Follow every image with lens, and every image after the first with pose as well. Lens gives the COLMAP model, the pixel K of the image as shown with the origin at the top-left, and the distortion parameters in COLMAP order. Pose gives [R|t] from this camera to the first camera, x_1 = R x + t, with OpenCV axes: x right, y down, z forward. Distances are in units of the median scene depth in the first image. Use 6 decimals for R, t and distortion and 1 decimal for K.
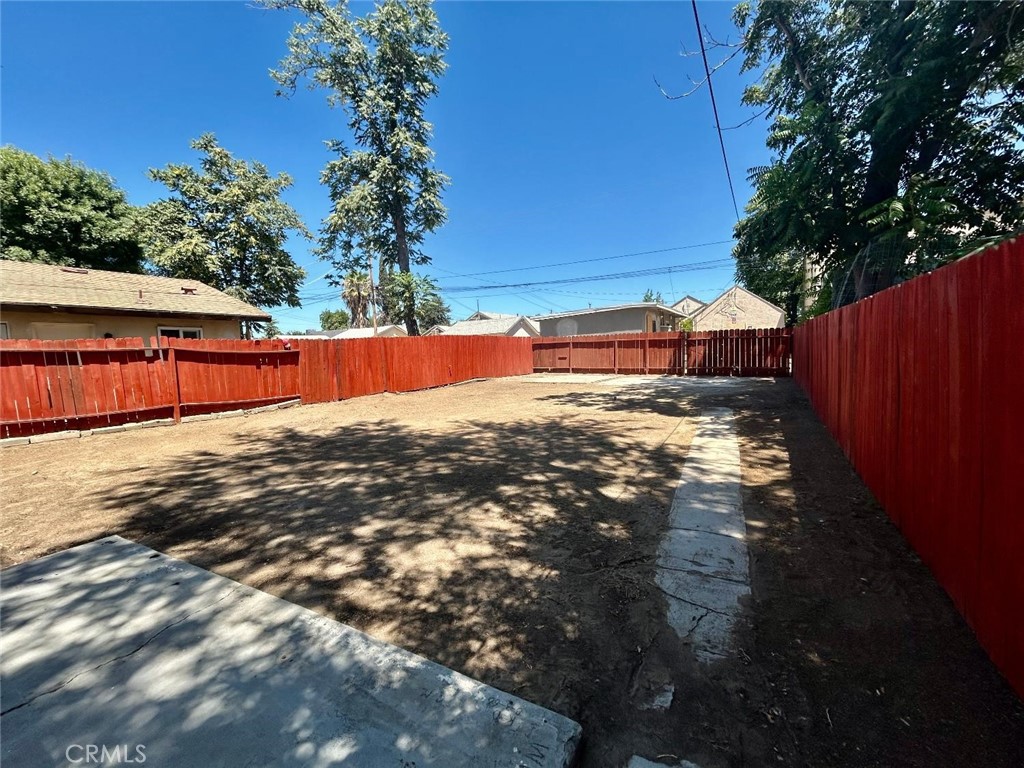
lens RADIAL K [[411.1, 0, 512.0], [0, 411.1, 384.0], [0, 0, 1]] dist [-0.007085, 0.000083]
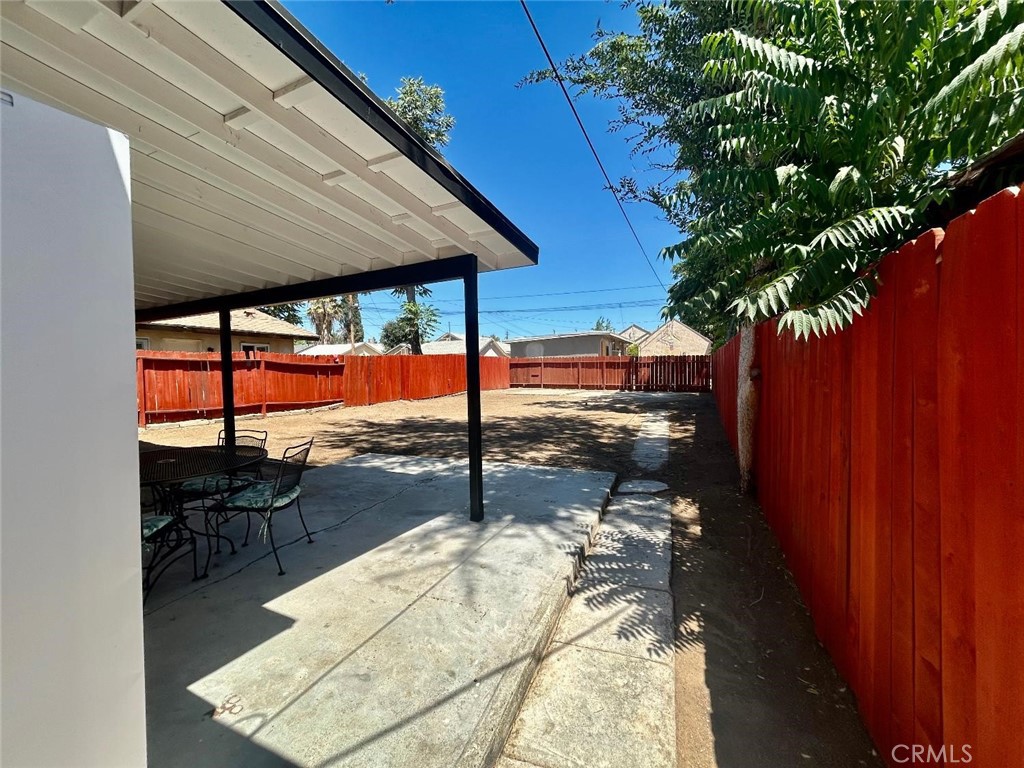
lens RADIAL K [[411.1, 0, 512.0], [0, 411.1, 384.0], [0, 0, 1]] dist [-0.007085, 0.000083]
pose [[0.992922, 0.016206, 0.117654, -0.100813], [-0.010528, 0.998757, -0.048719, 0.024128], [-0.118297, 0.047136, 0.991859, -0.213250]]
